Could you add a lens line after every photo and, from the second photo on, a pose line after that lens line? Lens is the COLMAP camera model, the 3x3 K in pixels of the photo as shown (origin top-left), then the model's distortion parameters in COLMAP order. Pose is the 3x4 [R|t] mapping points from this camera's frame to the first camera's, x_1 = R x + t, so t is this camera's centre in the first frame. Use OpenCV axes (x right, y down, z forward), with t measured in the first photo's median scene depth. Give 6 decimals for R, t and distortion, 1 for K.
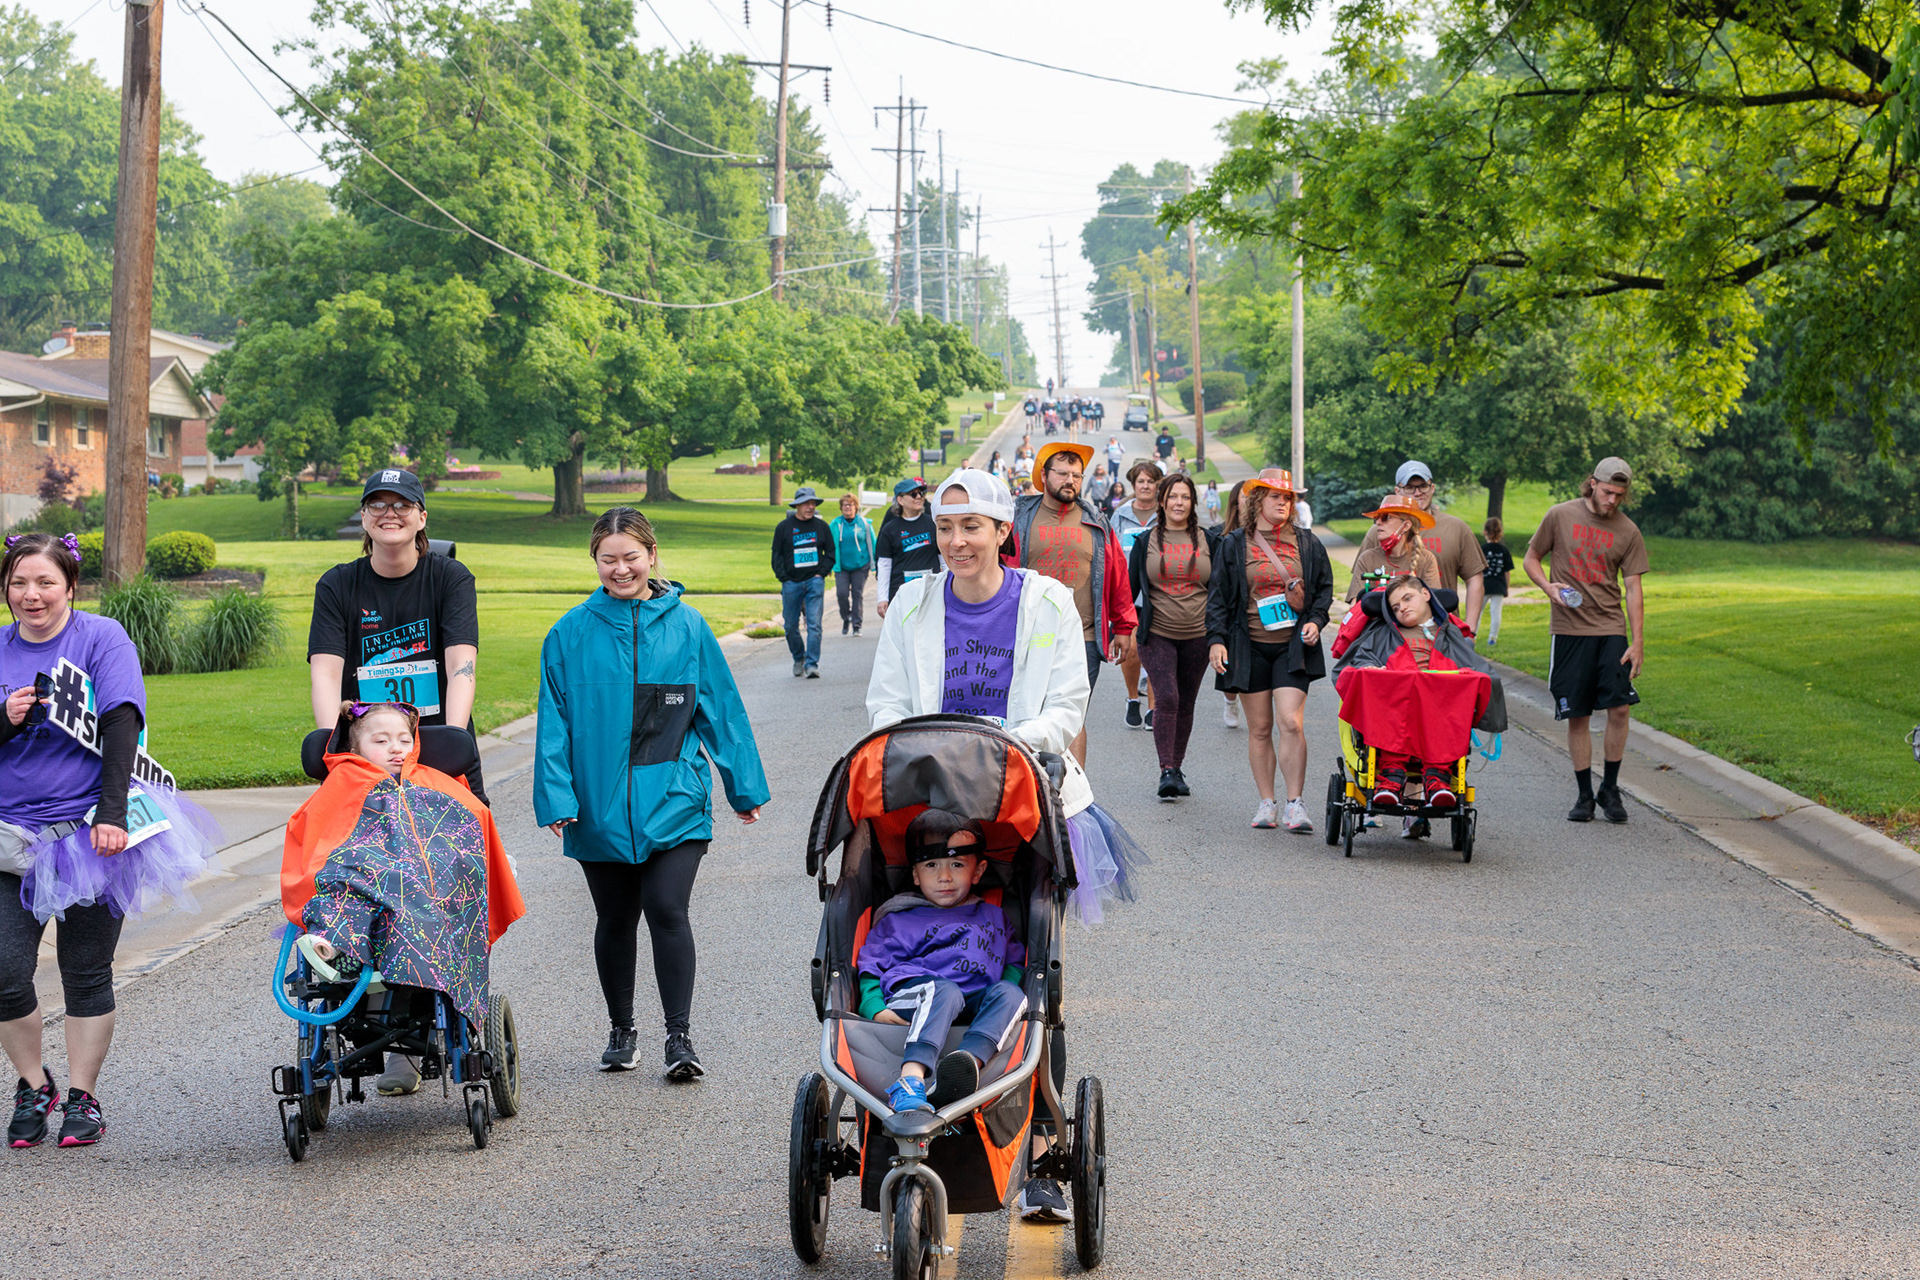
lens RADIAL K [[3824.7, 0, 957.0], [0, 3824.7, 715.3], [0, 0, 1]] dist [-0.013497, 0.195920]
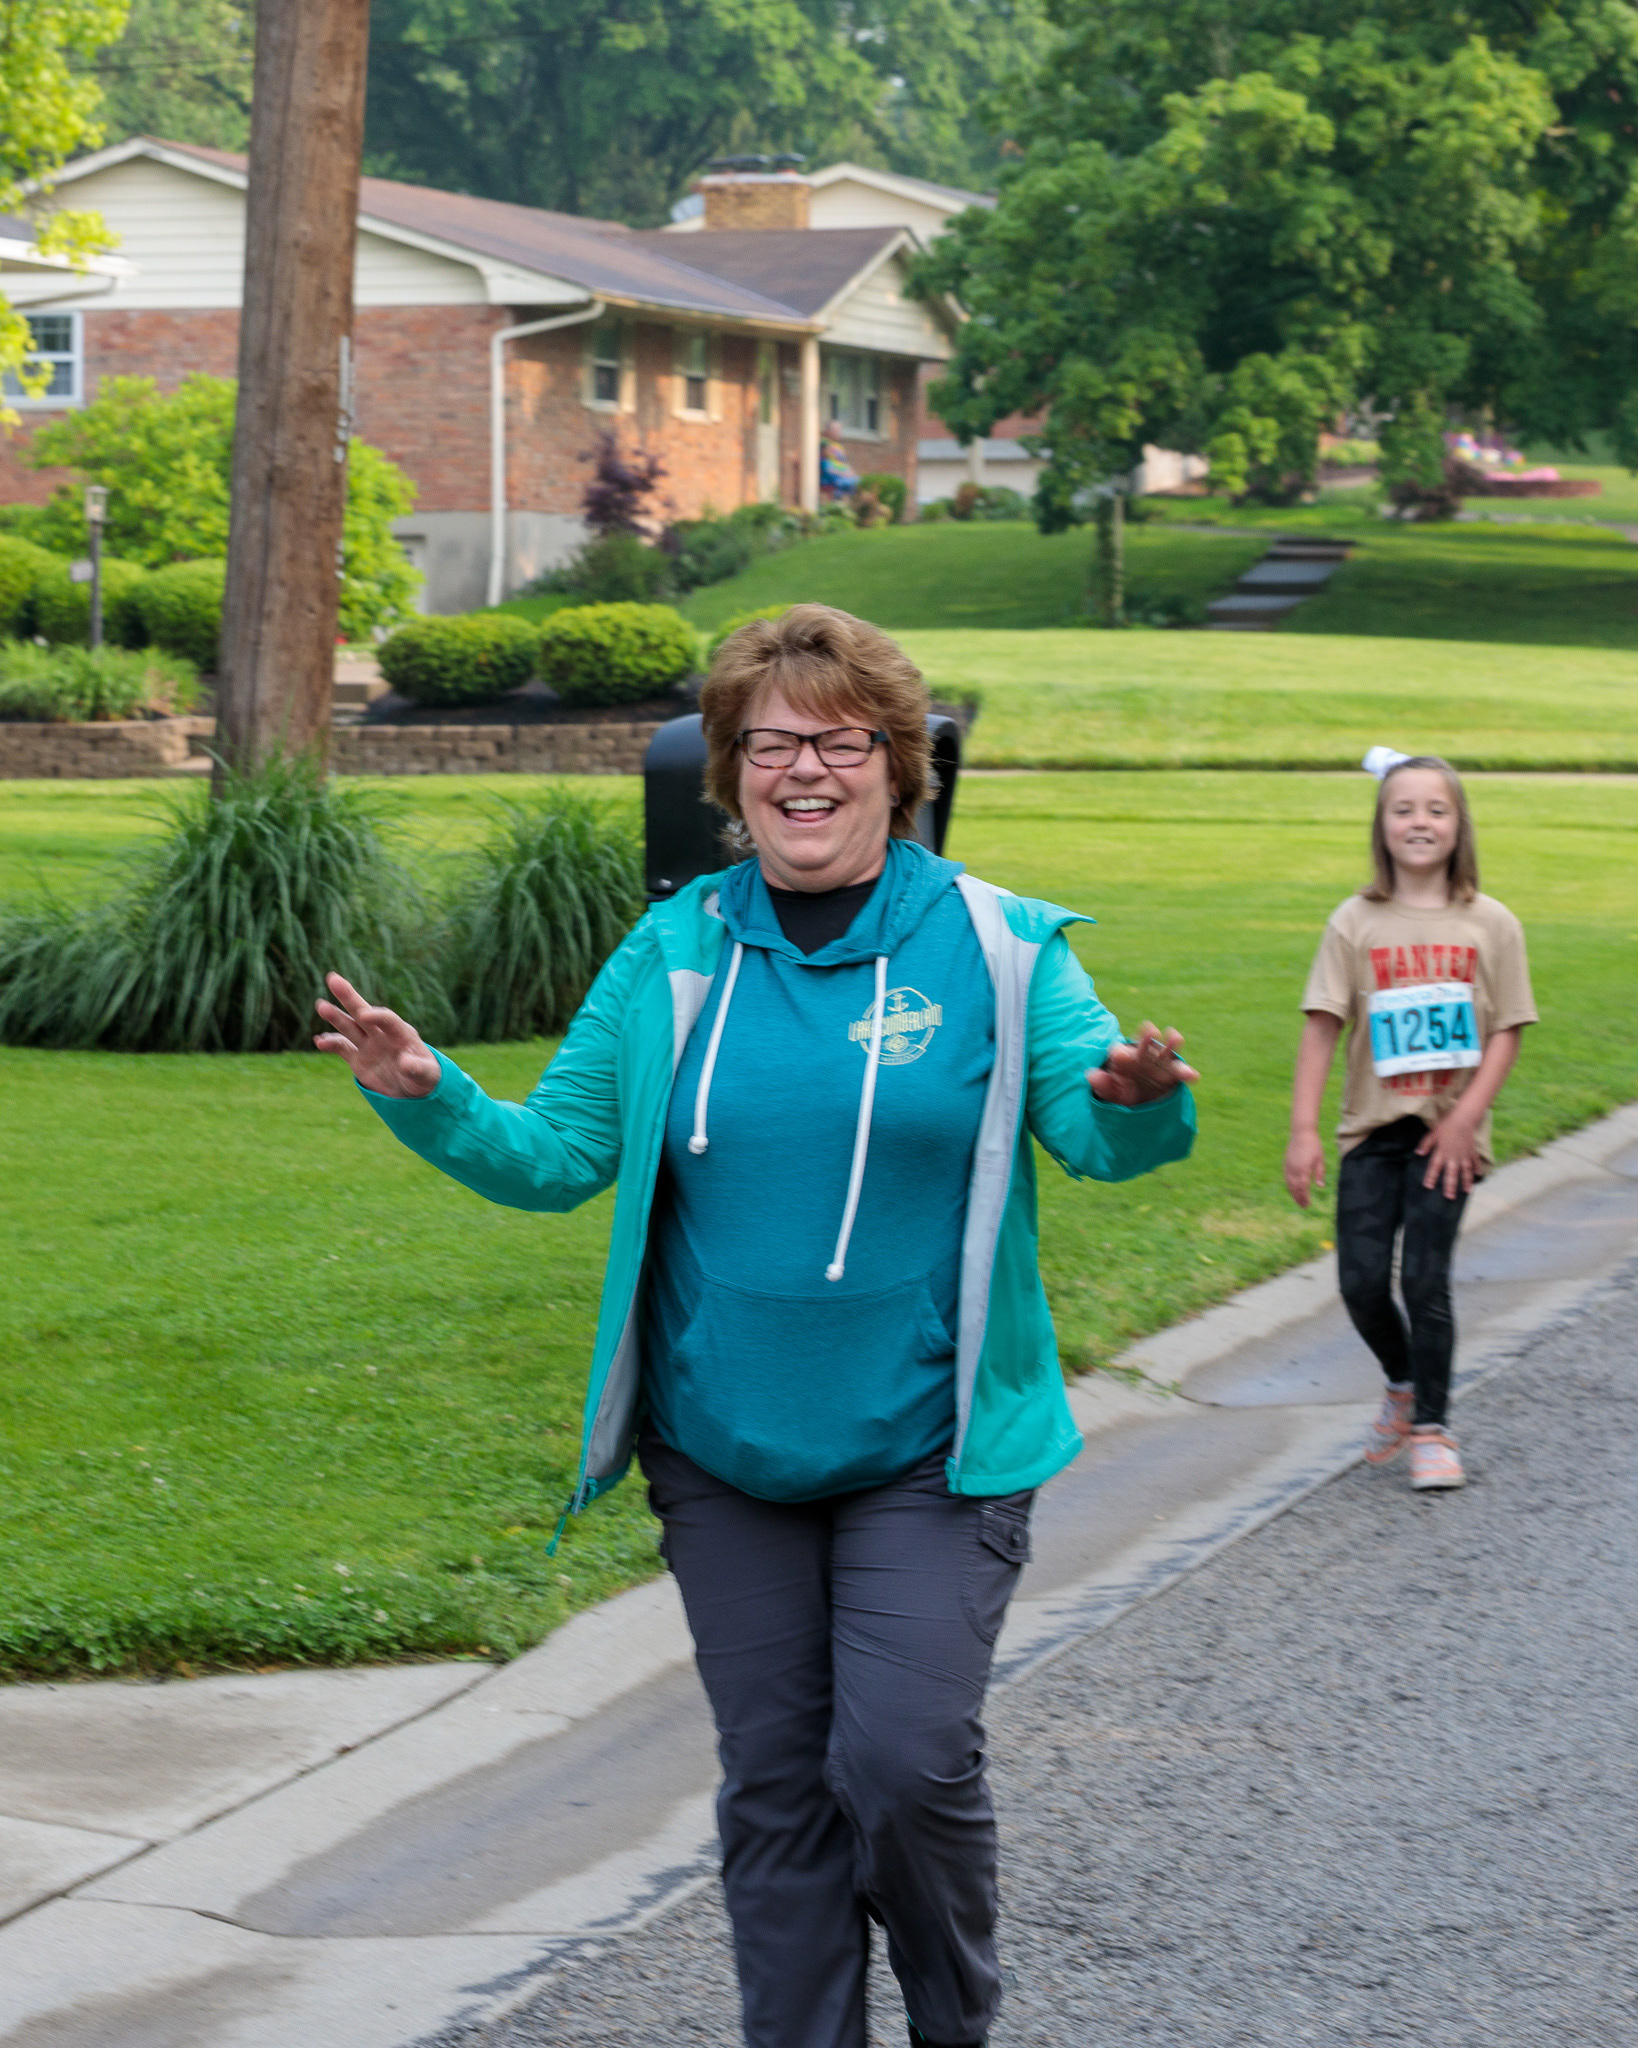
lens RADIAL K [[6914.2, 0, 819.0], [0, 6914.2, 1024.0], [0, 0, 1]] dist [-0.163059, 1.861378]
pose [[0.969918, 0.032948, -0.241193, -0.006953], [-0.029423, 0.999401, 0.018204, -0.012183], [0.241649, -0.010559, 0.970306, 0.194054]]
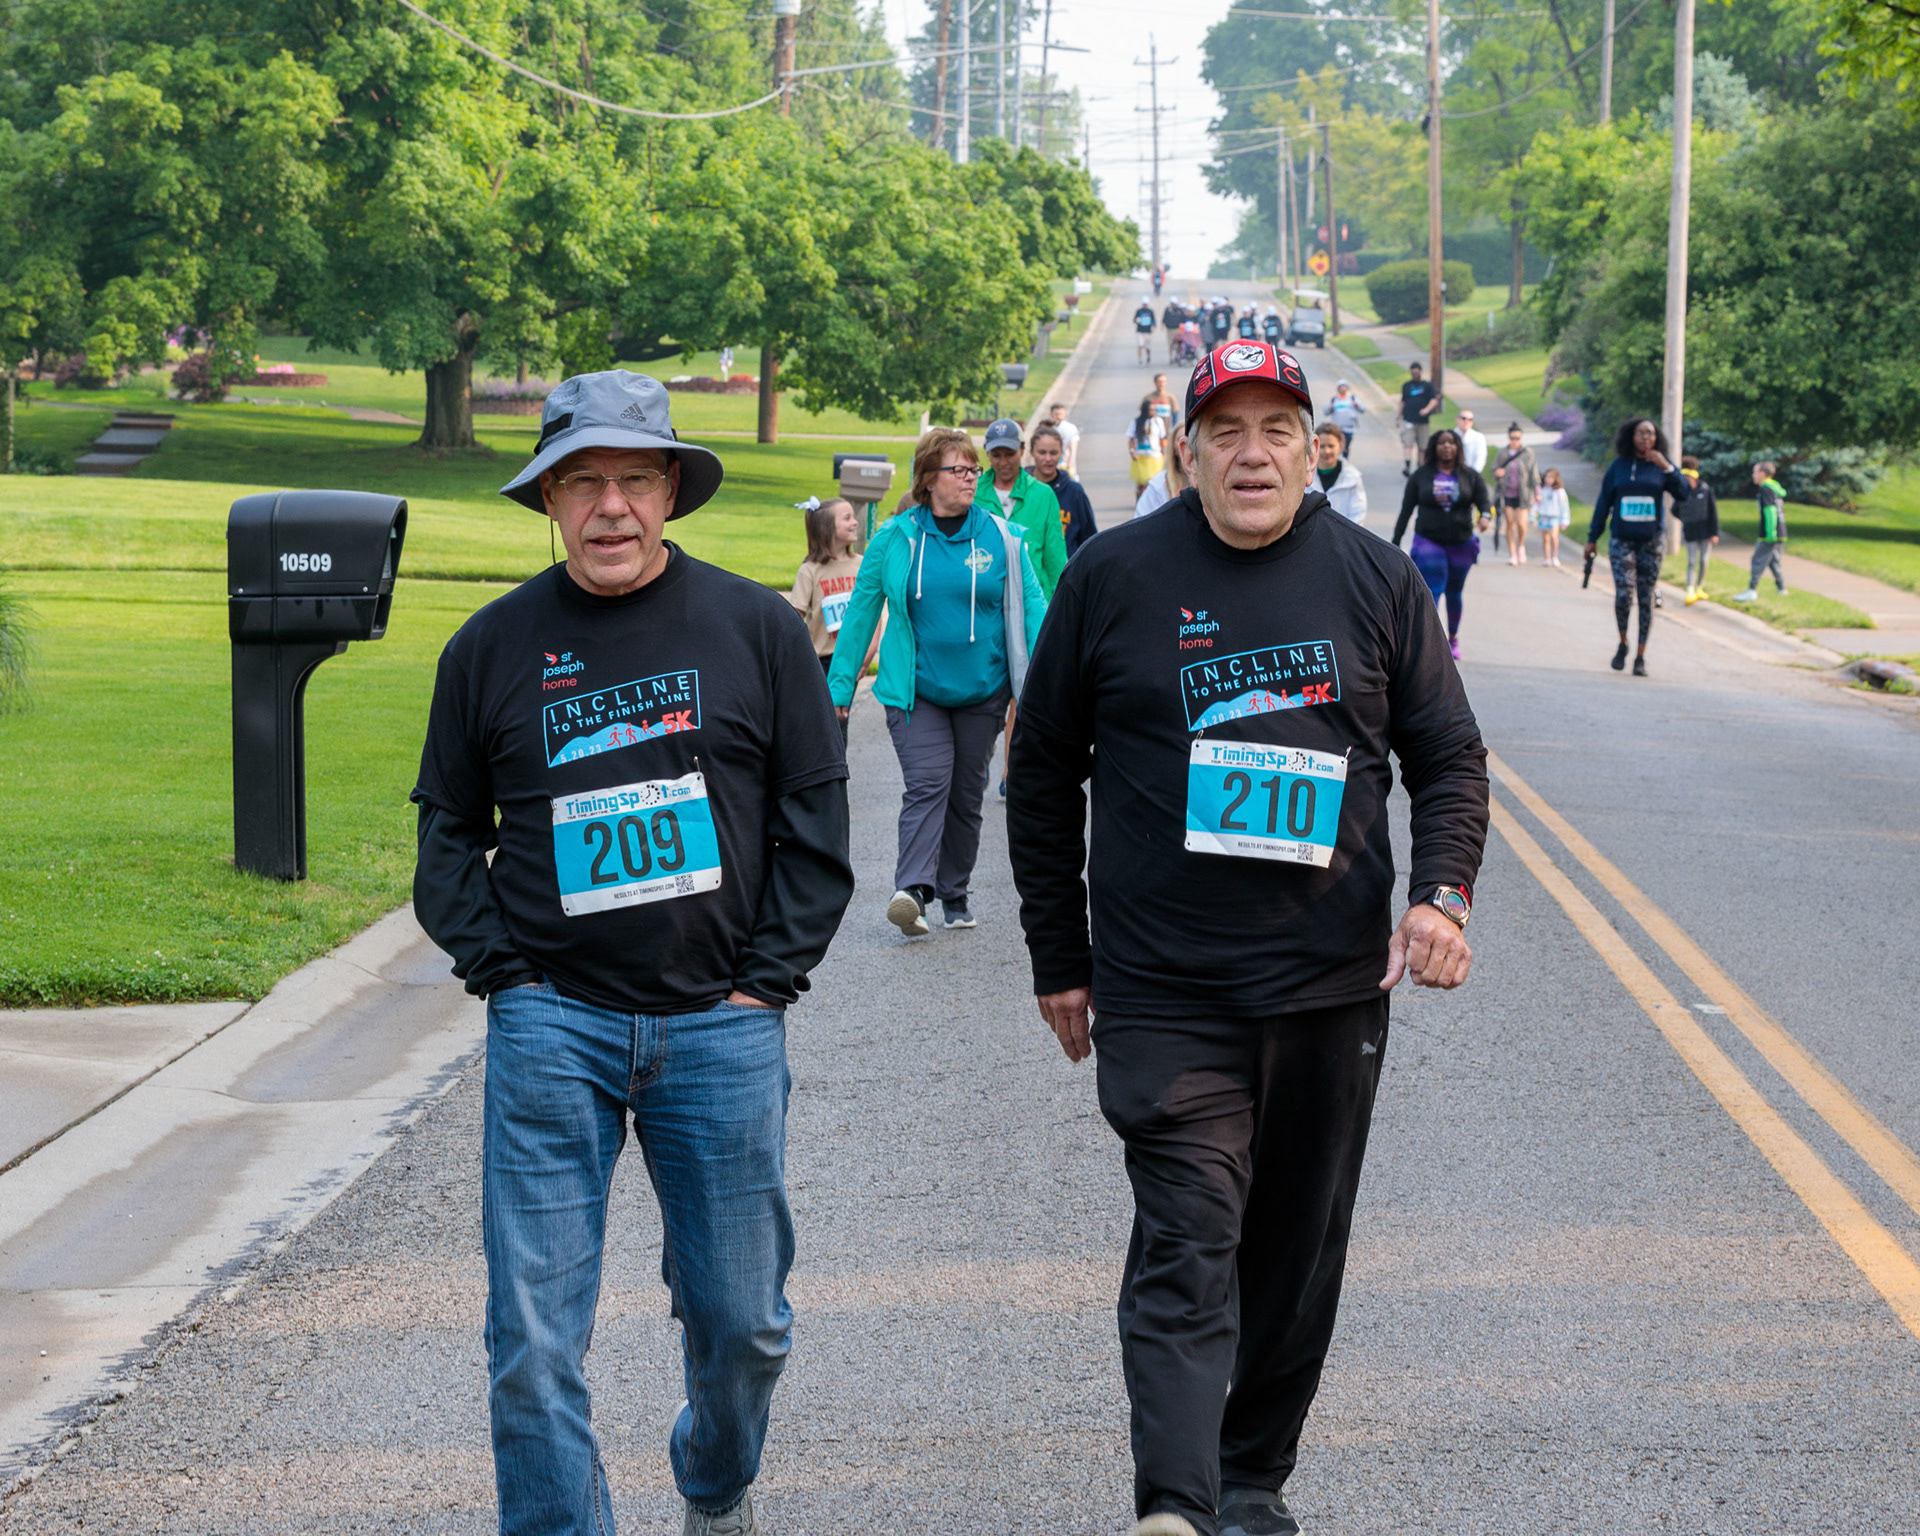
lens RADIAL K [[5504.4, 0, 682.0], [0, 5504.4, 764.7], [0, 0, 1]] dist [0.011618, -0.464707]
pose [[0.998407, 0.037908, -0.041787, -0.024921], [-0.037794, 0.999279, 0.003535, -0.005717], [0.041891, -0.001951, 0.999120, 0.113092]]
